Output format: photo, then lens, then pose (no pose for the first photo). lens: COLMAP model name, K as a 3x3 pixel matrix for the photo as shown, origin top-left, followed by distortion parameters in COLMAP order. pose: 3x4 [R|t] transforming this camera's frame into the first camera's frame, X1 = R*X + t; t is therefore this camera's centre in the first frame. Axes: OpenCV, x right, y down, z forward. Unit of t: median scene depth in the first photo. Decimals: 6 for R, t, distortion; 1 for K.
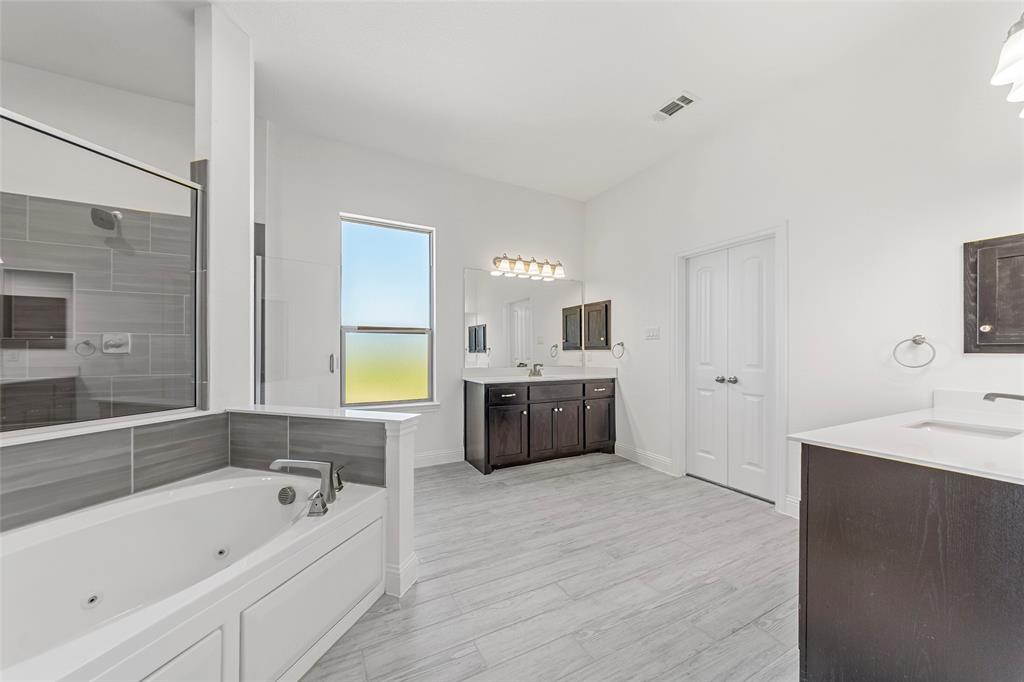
lens RADIAL K [[365.8, 0, 510.2], [0, 365.8, 345.0], [0, 0, 1]] dist [-0.000072, 0.000086]
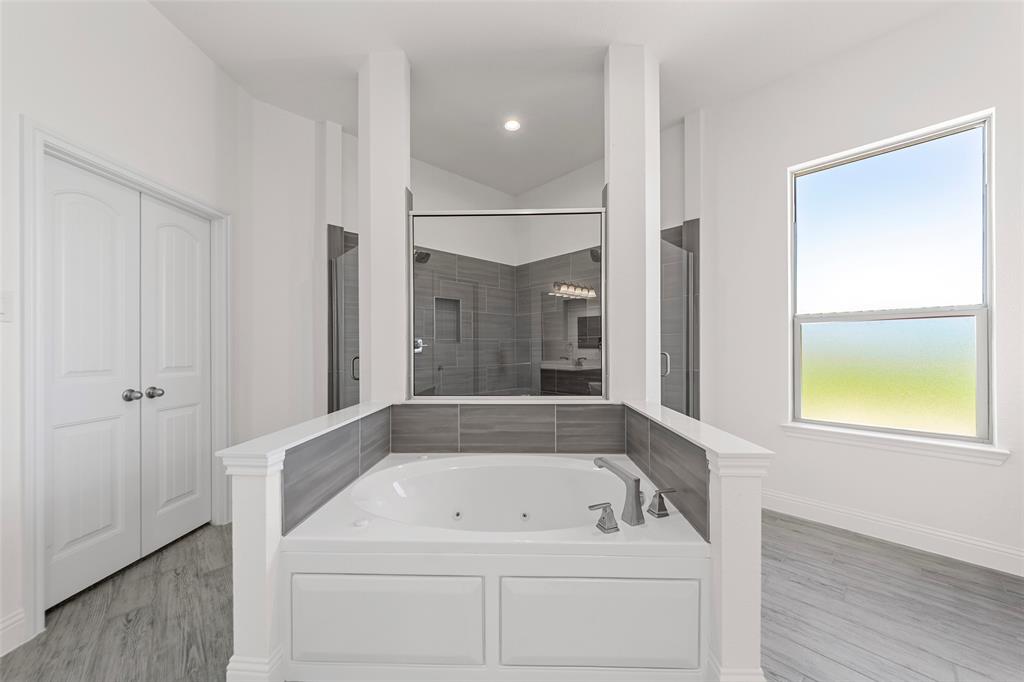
lens RADIAL K [[365.8, 0, 510.2], [0, 365.8, 345.0], [0, 0, 1]] dist [-0.000072, 0.000086]
pose [[0.264897, -0.018270, -0.964104, 0.220682], [0.020510, 0.999701, -0.013309, 0.015220], [0.964059, -0.016249, 0.265192, 0.425272]]
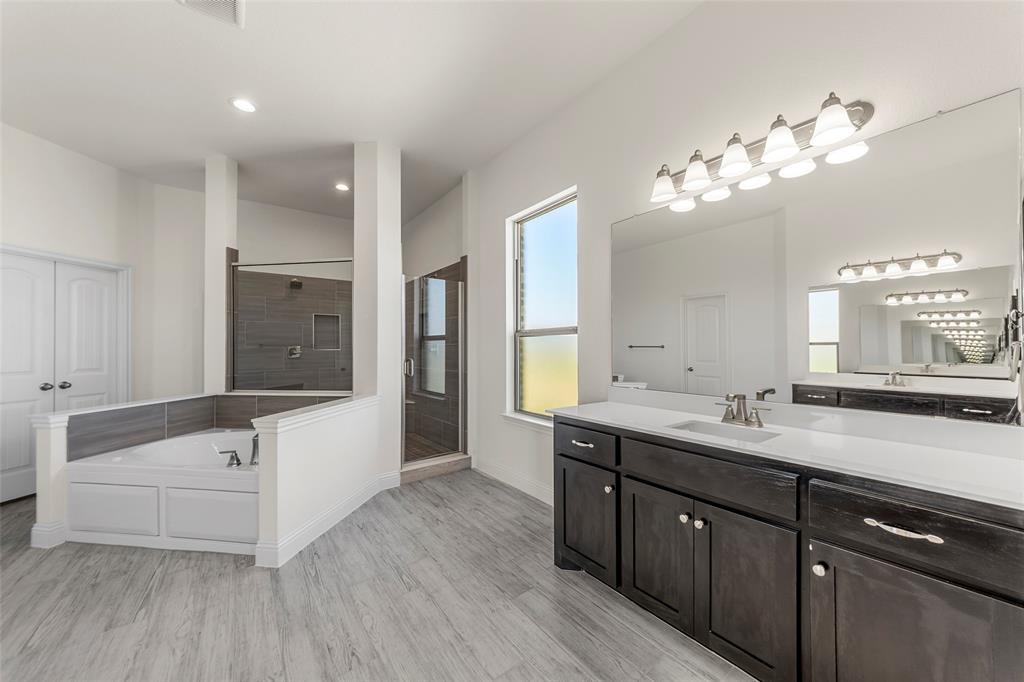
lens RADIAL K [[365.8, 0, 510.2], [0, 365.8, 345.0], [0, 0, 1]] dist [-0.000072, 0.000086]
pose [[0.154603, -0.015119, -0.987861, 0.957242], [0.021666, 0.999694, -0.011910, -0.006149], [0.987739, -0.019562, 0.154883, 1.534999]]
